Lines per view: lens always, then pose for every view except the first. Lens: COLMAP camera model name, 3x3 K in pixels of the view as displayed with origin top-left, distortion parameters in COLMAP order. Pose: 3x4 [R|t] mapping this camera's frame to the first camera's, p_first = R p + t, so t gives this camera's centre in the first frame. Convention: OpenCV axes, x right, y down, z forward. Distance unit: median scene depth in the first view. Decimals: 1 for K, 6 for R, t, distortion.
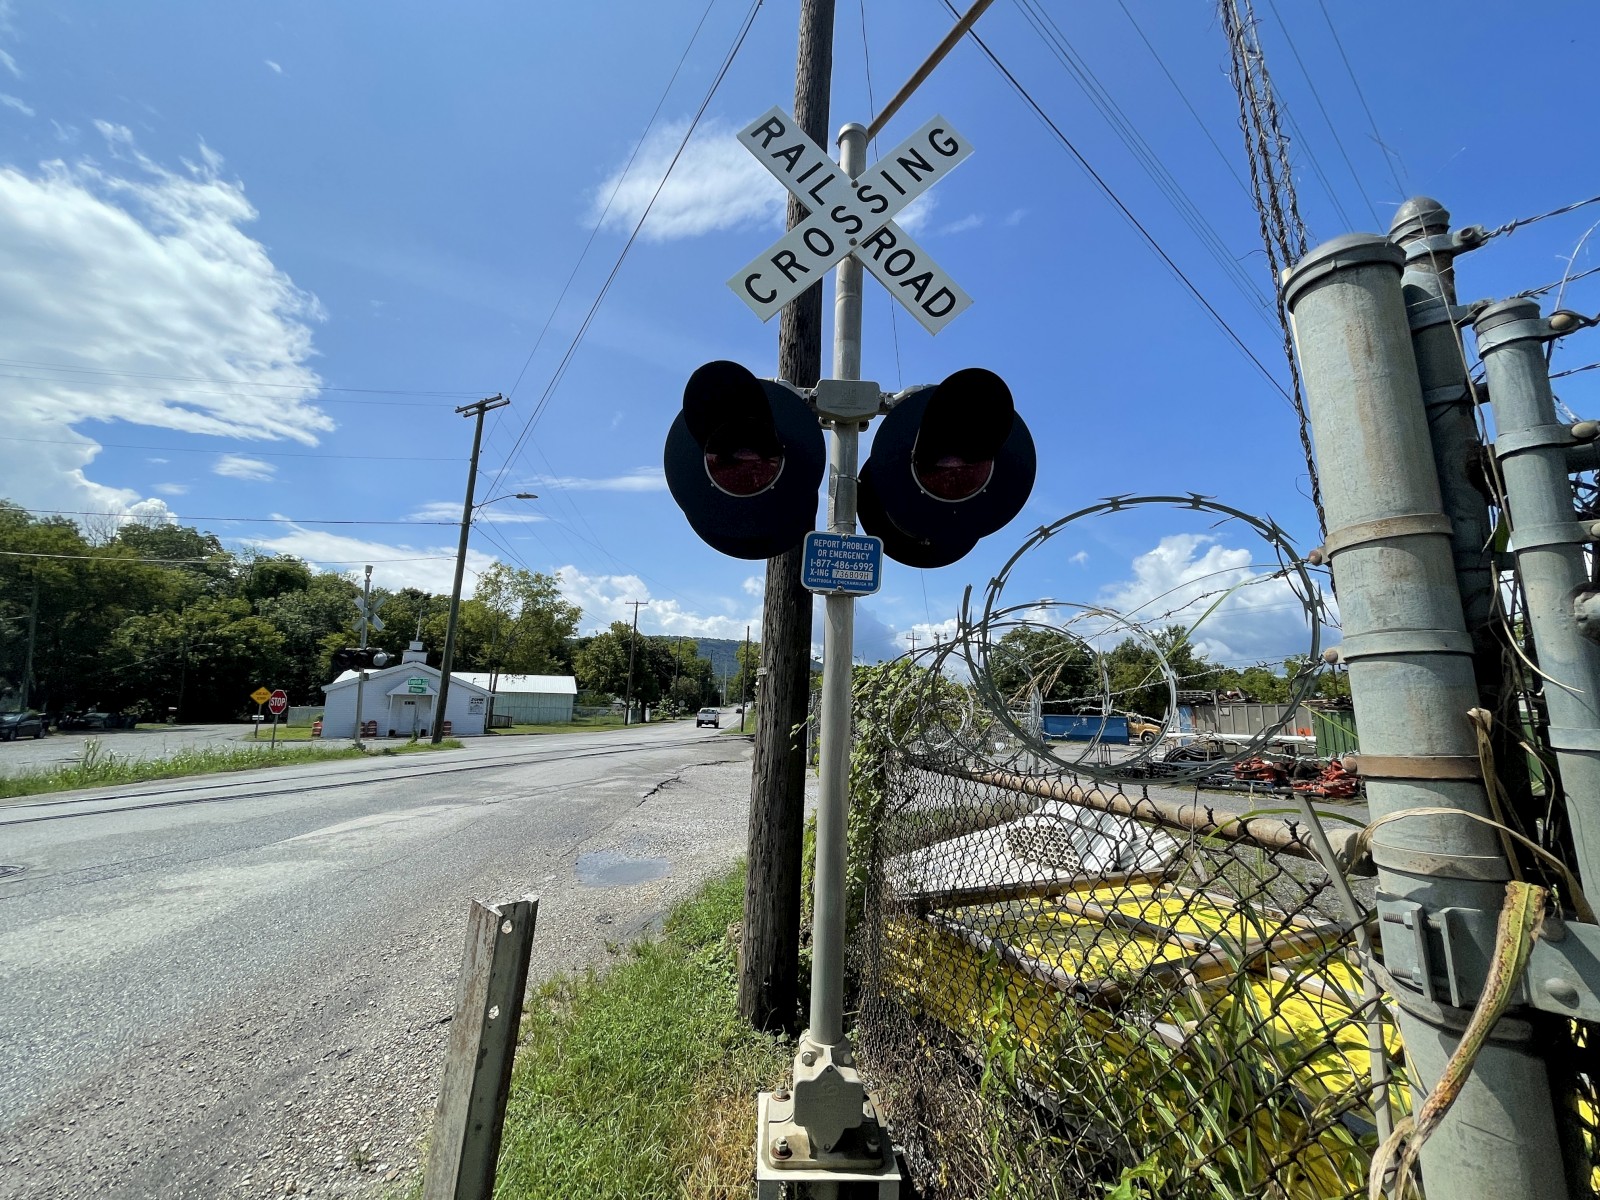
lens RADIAL K [[649.6, 0, 799.8], [0, 649.6, 597.9], [0, 0, 1]] dist [-0.000293, -0.000353]
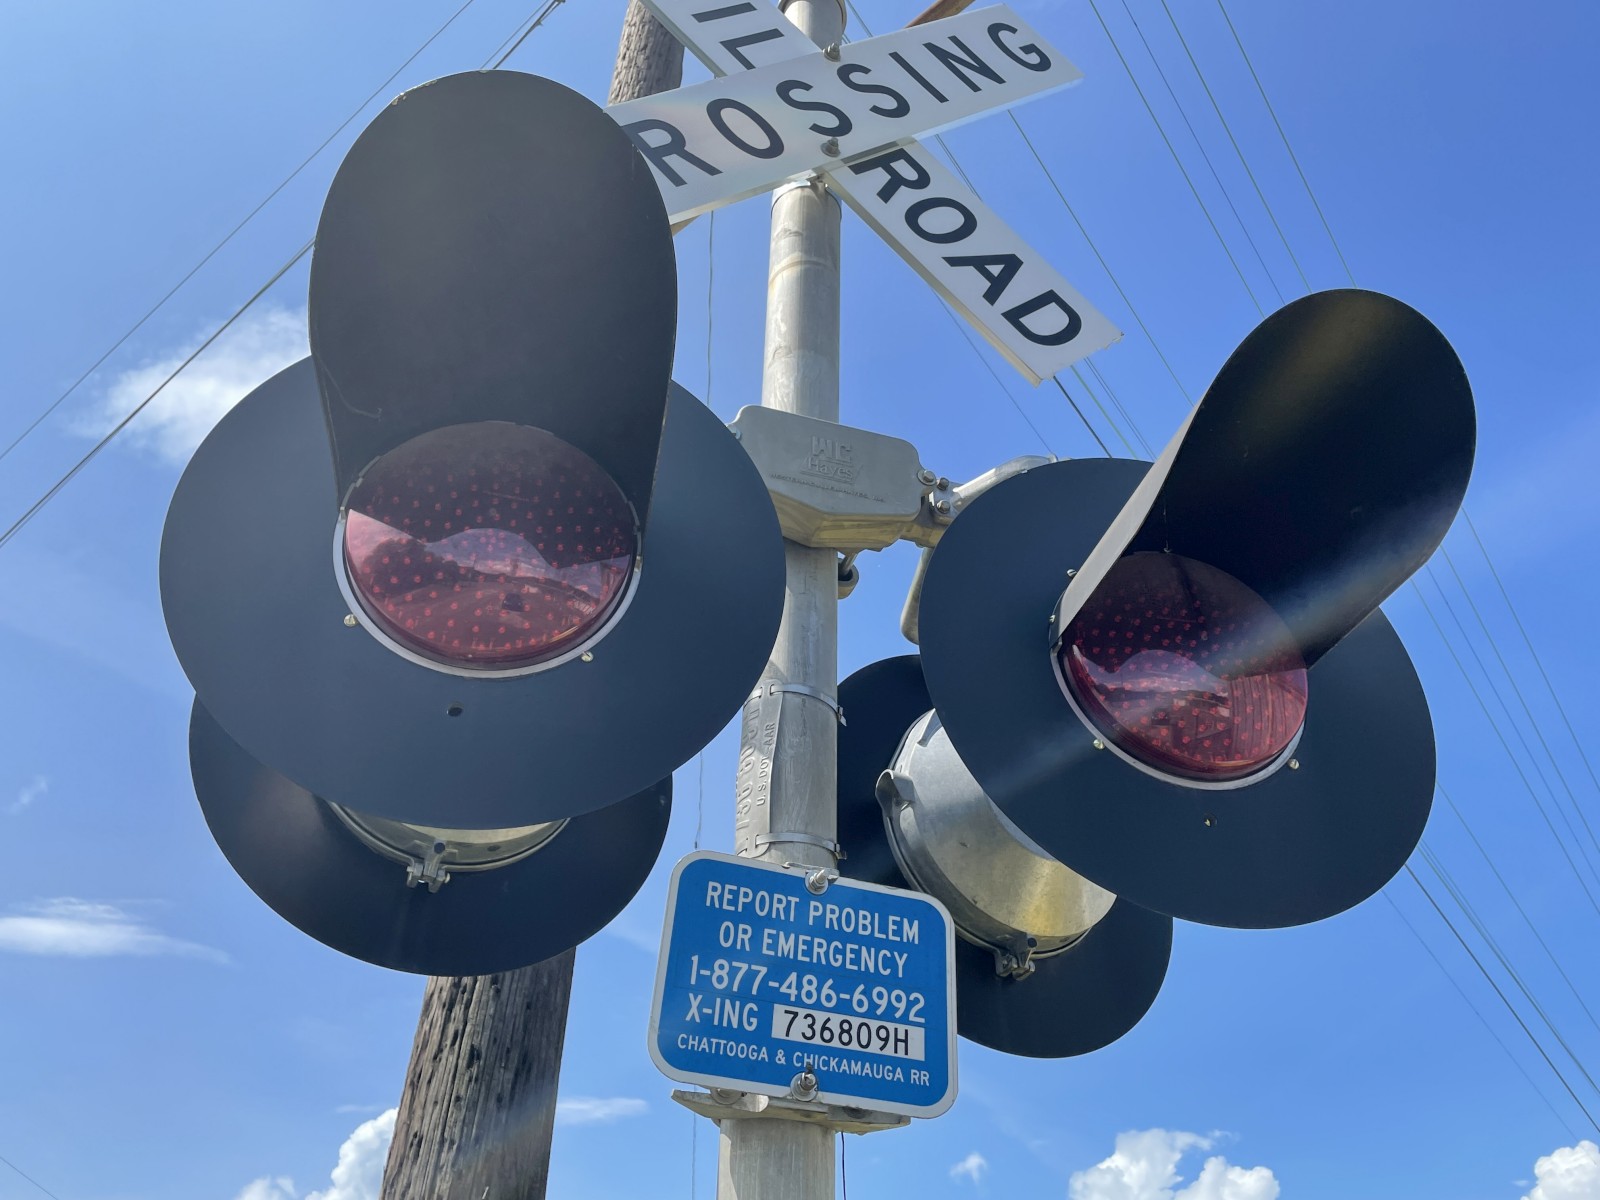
lens RADIAL K [[1270.5, 0, 789.1], [0, 1270.5, 591.6], [0, 0, 1]] dist [0.086350, -0.050143]
pose [[0.960455, 0.154697, 0.231504, -0.078143], [-0.033824, 0.890119, -0.454472, 0.036865], [-0.276371, 0.428670, 0.860152, 0.455748]]
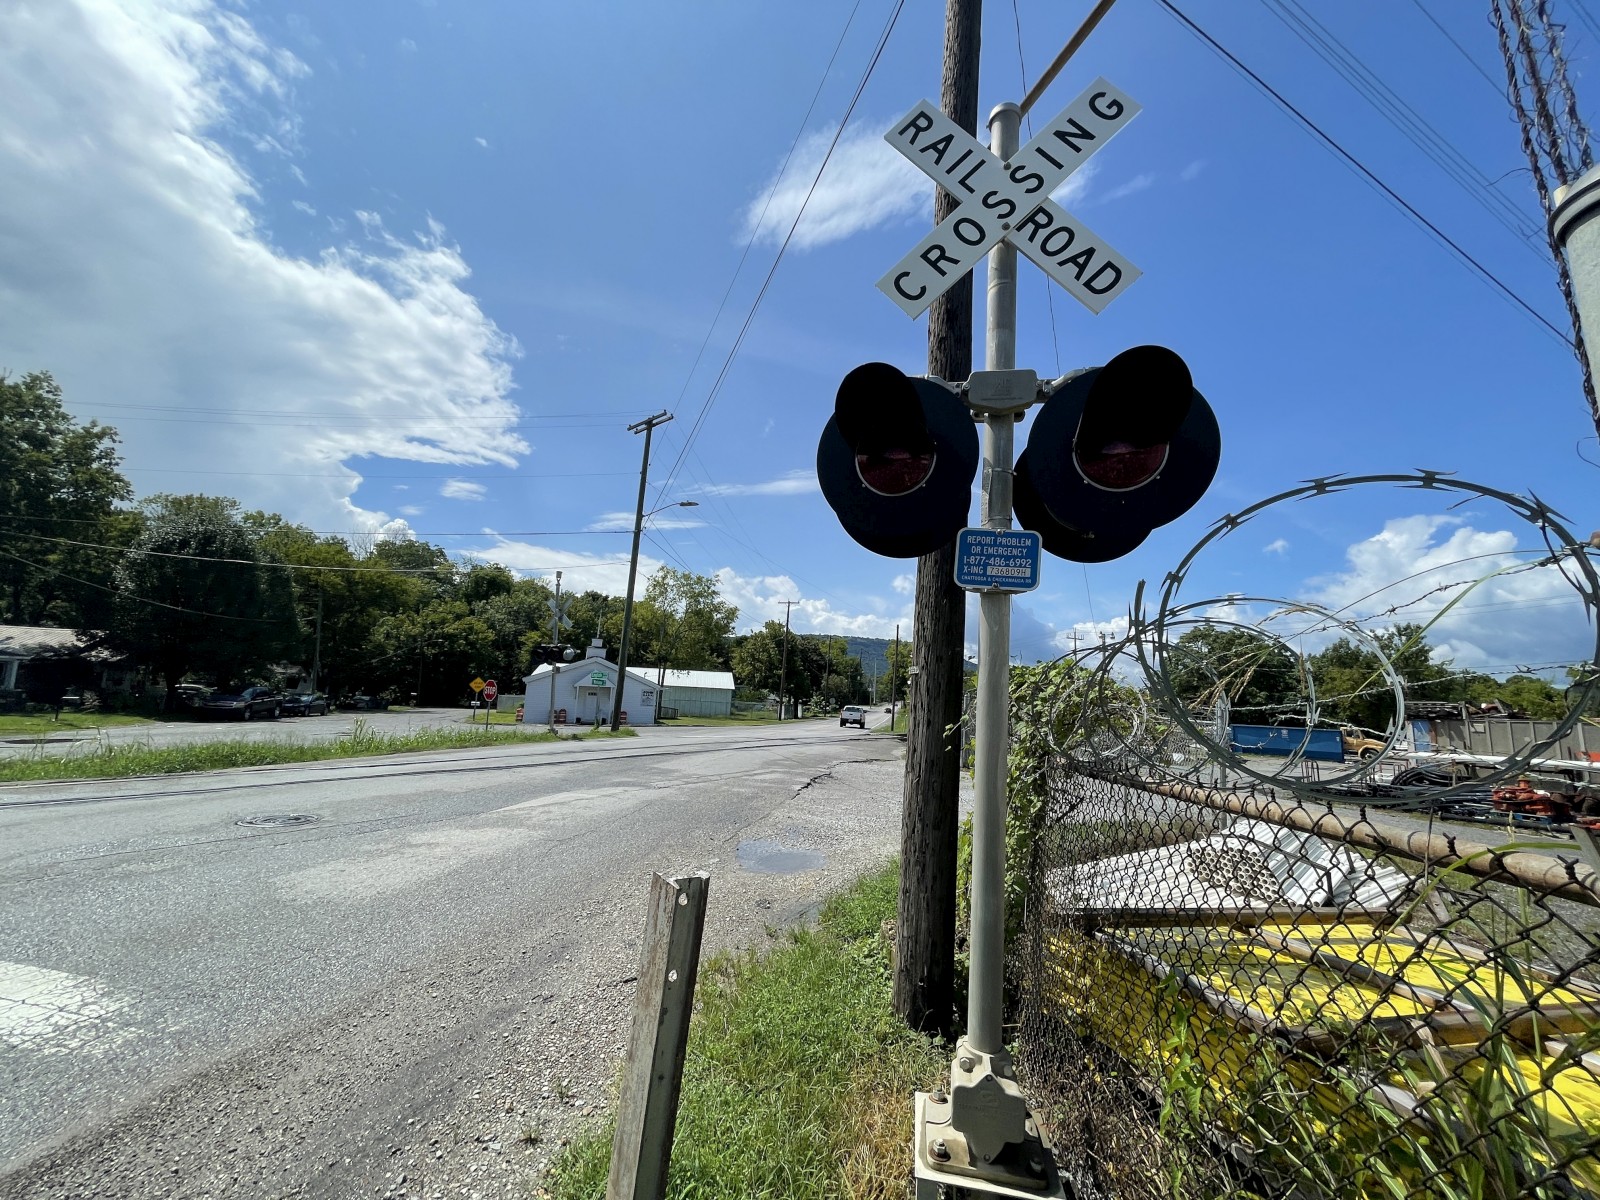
lens RADIAL K [[649.6, 0, 800.4], [0, 649.6, 598.8], [0, 0, 1]] dist [-0.000293, -0.000353]
pose [[0.974310, -0.009407, -0.225013, -0.003537], [0.010096, 0.999947, 0.001915, 0.000054], [0.224983, -0.004138, 0.974354, -0.010562]]
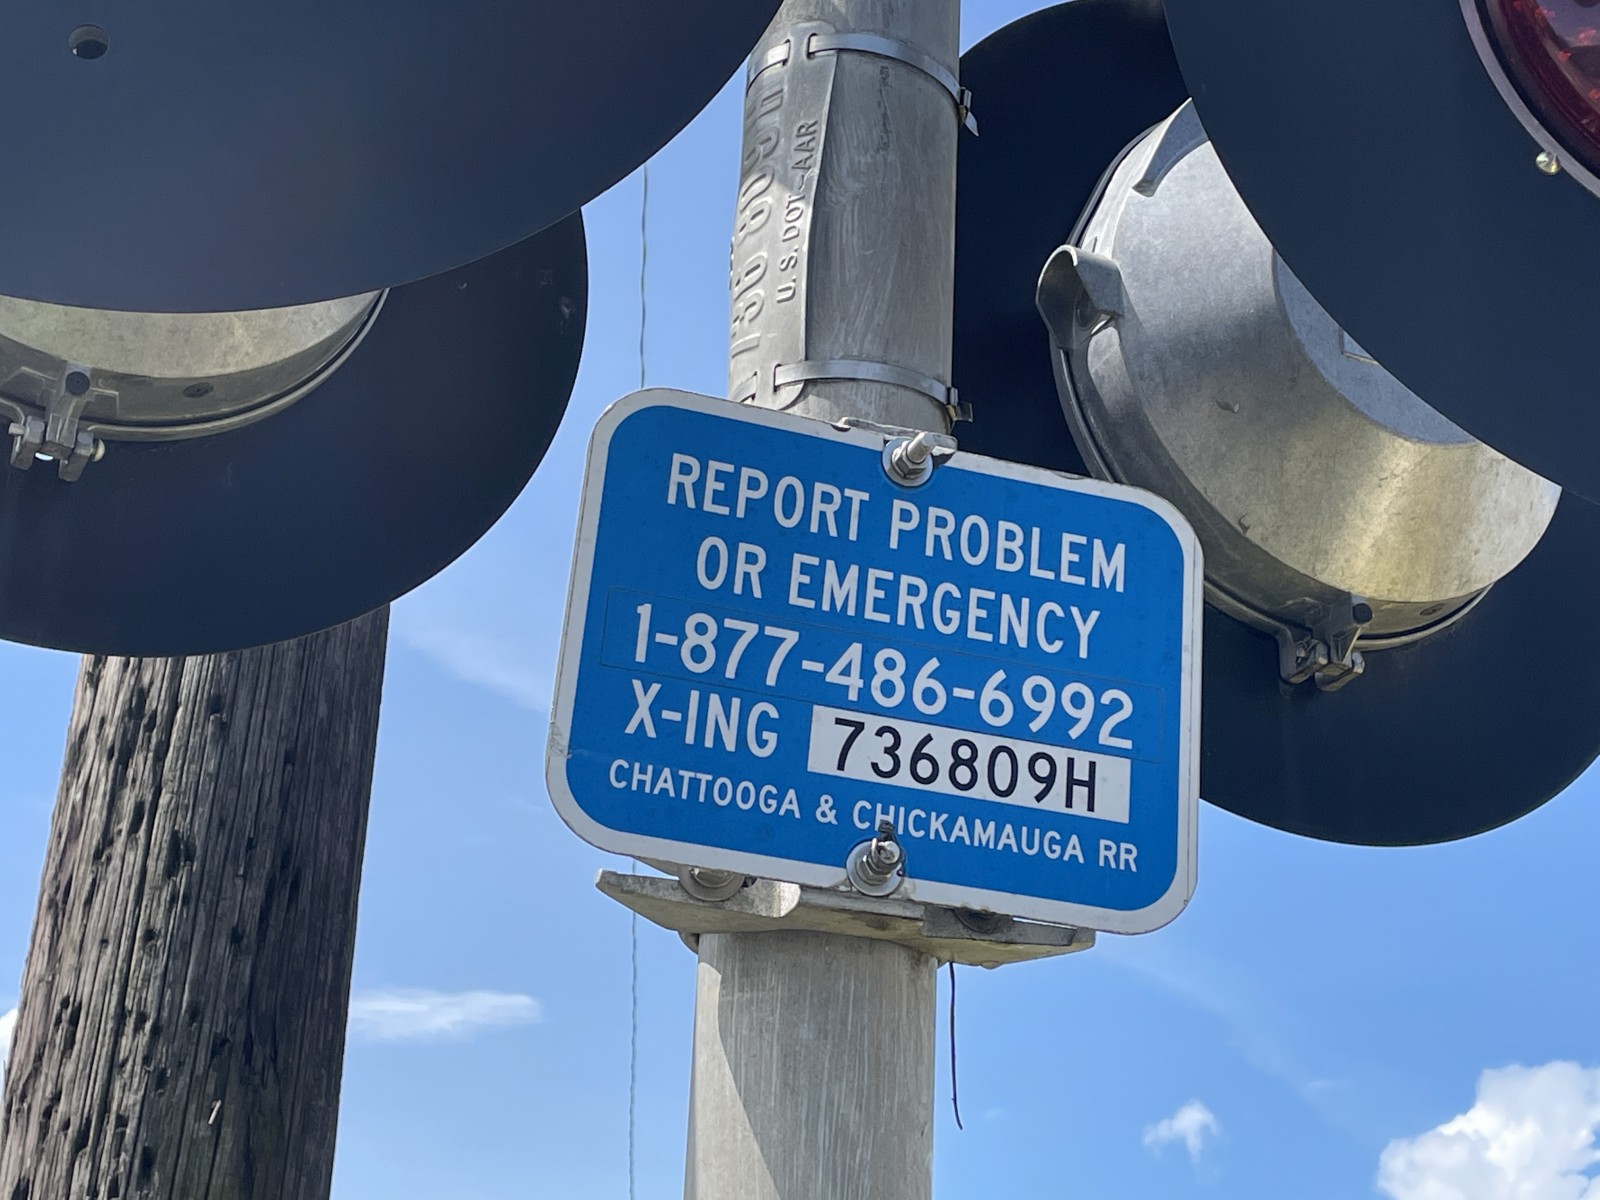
lens RADIAL K [[2751.6, 0, 842.5], [0, 2751.6, 591.7], [0, 0, 1]] dist [0.123323, 0.000000]
pose [[0.957907, 0.109548, 0.265357, -0.074409], [-0.044138, 0.969539, -0.240927, 0.052853], [-0.283667, 0.219073, 0.933563, 0.477662]]
